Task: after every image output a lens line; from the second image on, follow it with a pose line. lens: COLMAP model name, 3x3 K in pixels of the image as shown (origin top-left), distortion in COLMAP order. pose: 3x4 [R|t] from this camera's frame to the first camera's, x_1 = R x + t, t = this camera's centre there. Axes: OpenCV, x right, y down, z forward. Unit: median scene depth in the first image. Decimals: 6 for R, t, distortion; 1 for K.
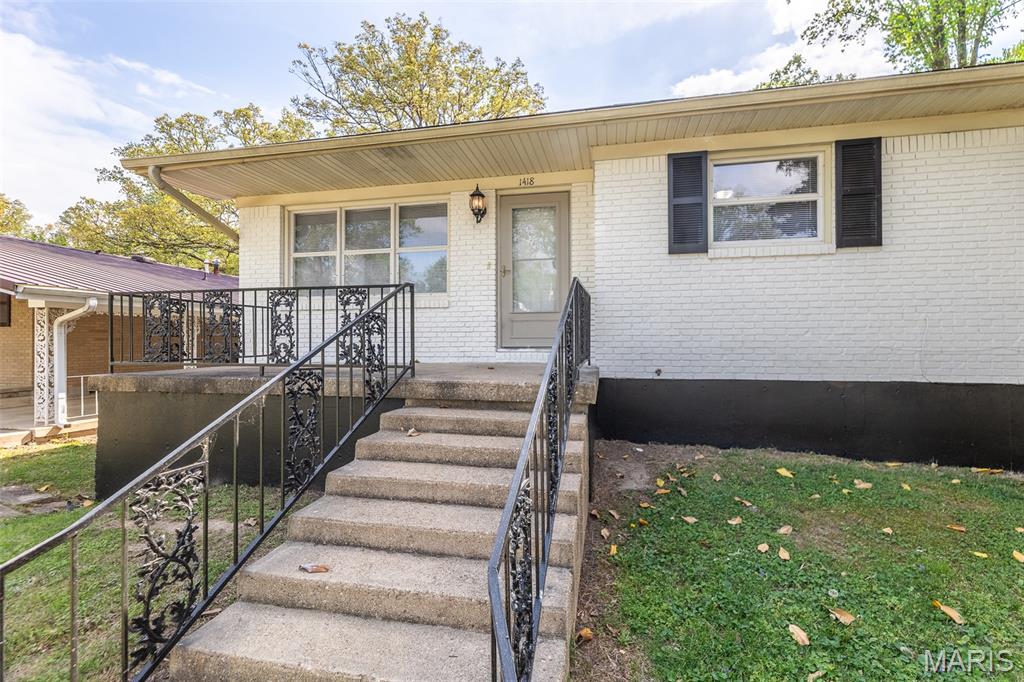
lens RADIAL K [[418.3, 0, 533.9], [0, 418.3, 337.3], [0, 0, 1]] dist [-0.003184, 0.000425]
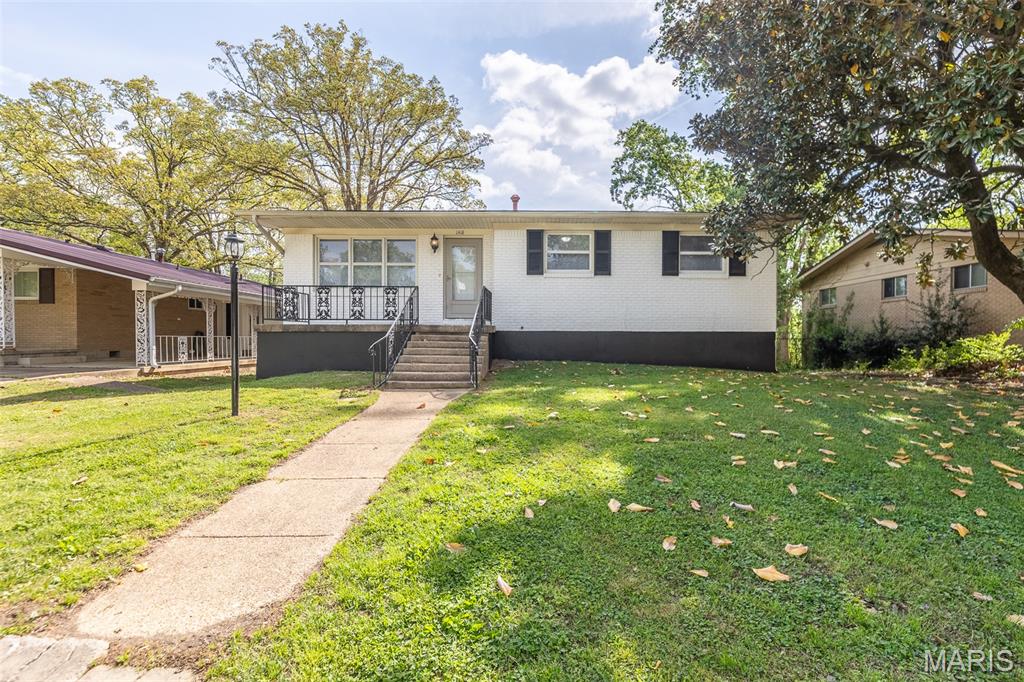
lens RADIAL K [[423.1, 0, 520.9], [0, 423.1, 340.2], [0, 0, 1]] dist [-0.003269, -0.000159]
pose [[0.982779, 0.006485, 0.184670, -0.096698], [-0.009125, 0.999868, 0.013447, 0.095059], [-0.184559, -0.014901, 0.982709, -0.966801]]
